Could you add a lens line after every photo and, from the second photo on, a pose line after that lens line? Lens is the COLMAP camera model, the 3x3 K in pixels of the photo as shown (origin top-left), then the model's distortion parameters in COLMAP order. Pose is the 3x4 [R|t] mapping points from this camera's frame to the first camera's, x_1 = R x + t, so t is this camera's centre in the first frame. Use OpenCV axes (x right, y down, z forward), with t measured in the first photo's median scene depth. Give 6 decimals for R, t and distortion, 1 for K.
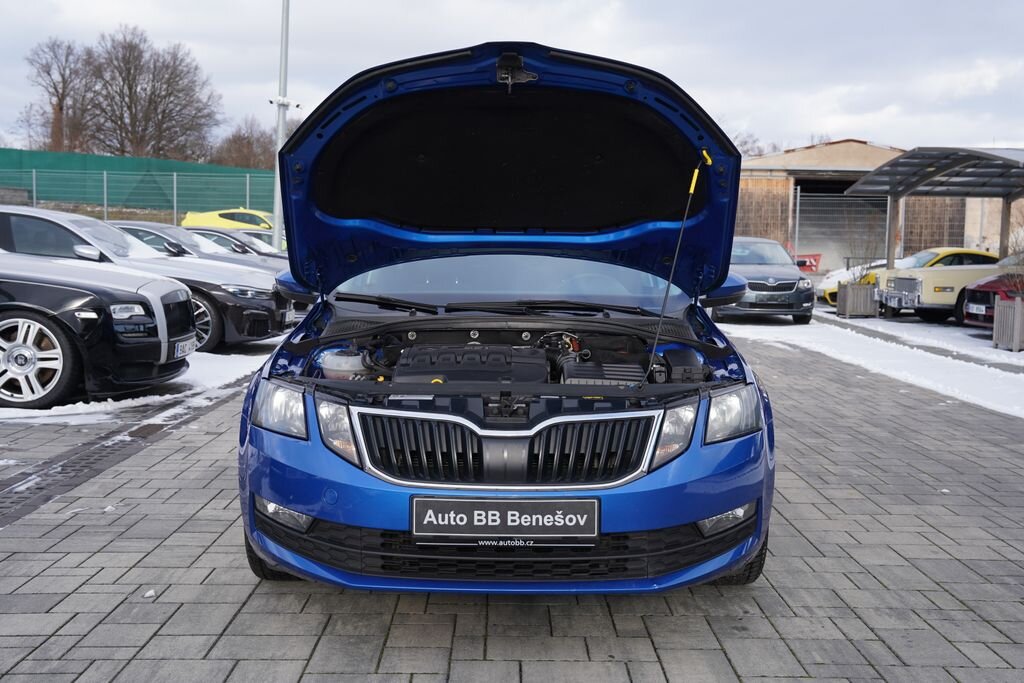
lens RADIAL K [[1081.2, 0, 516.7], [0, 1081.2, 347.3], [0, 0, 1]] dist [0.063894, 0.000000]
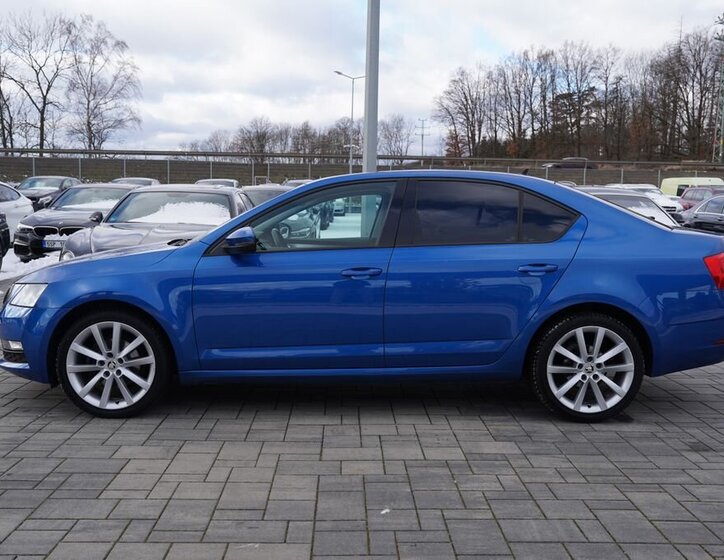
lens RADIAL K [[762.9, 0, 361.8], [0, 762.9, 280.2], [0, 0, 1]] dist [-0.015000, 0.000000]
pose [[0.008892, 0.083680, -0.996453, 1.476907], [-0.104789, 0.991084, 0.082294, -0.129014], [0.994455, 0.103686, 0.017582, 1.513279]]
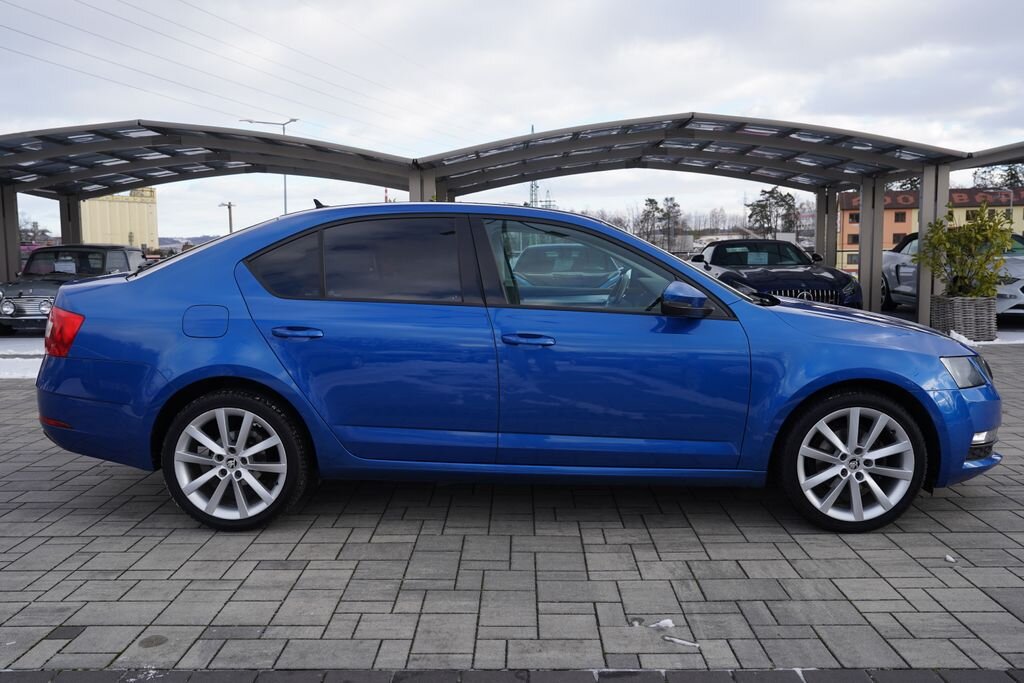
lens RADIAL K [[877.3, 0, 506.2], [0, 877.3, 339.9], [0, 0, 1]] dist [-0.025307, 0.060414]
pose [[0.030875, -0.125647, 0.991594, -1.343302], [0.102315, 0.987253, 0.121911, -0.181871], [-0.994273, 0.097691, 0.043337, 1.510814]]
